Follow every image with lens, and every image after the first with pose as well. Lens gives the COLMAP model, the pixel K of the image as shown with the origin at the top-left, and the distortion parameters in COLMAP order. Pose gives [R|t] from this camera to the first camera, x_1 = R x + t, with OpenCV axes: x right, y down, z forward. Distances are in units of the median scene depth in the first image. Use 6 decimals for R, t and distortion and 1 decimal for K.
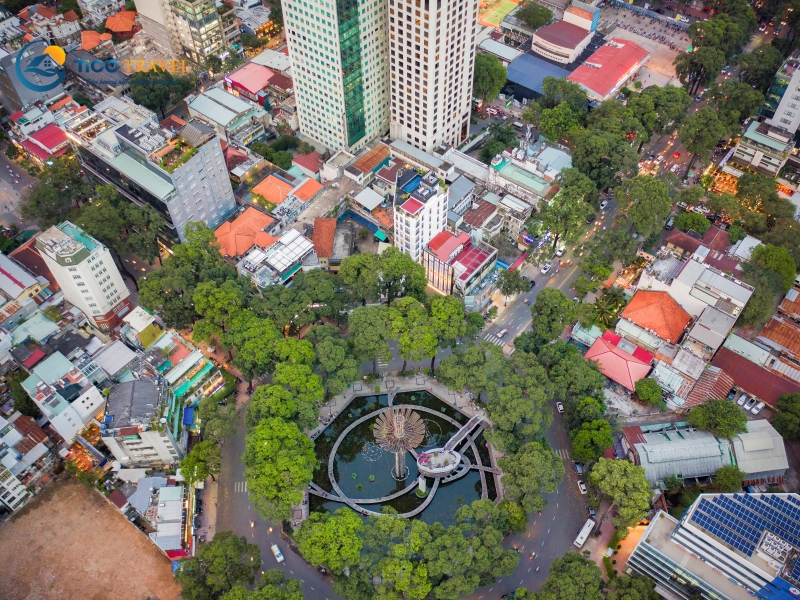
lens RADIAL K [[713.5, 0, 402.9], [0, 713.5, 297.2], [0, 0, 1]] dist [-0.025529, 0.047022]
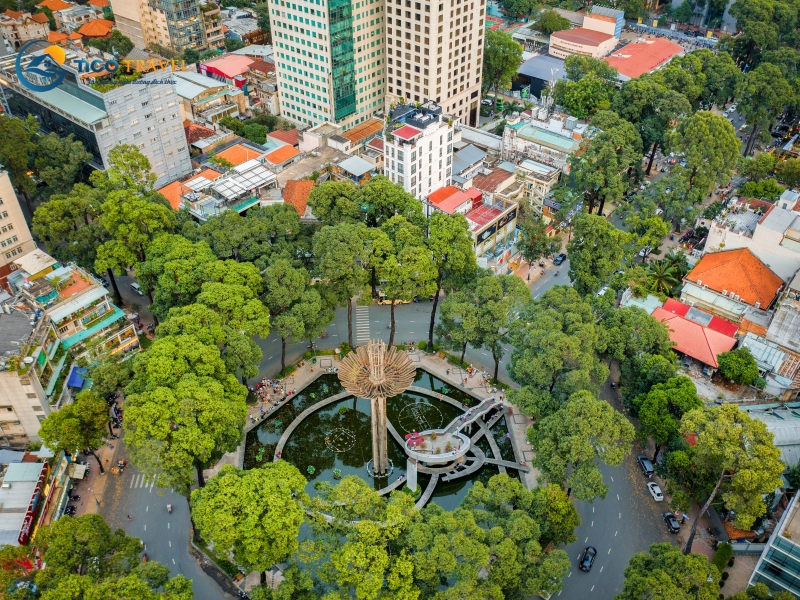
lens RADIAL K [[713.5, 0, 399.4], [0, 713.5, 303.7], [0, 0, 1]] dist [-0.025529, 0.047022]
pose [[0.999695, 0.018828, -0.015986, 0.020152], [-0.021931, 0.974372, -0.223871, 0.221070], [0.011361, 0.224154, 0.974488, 0.280542]]
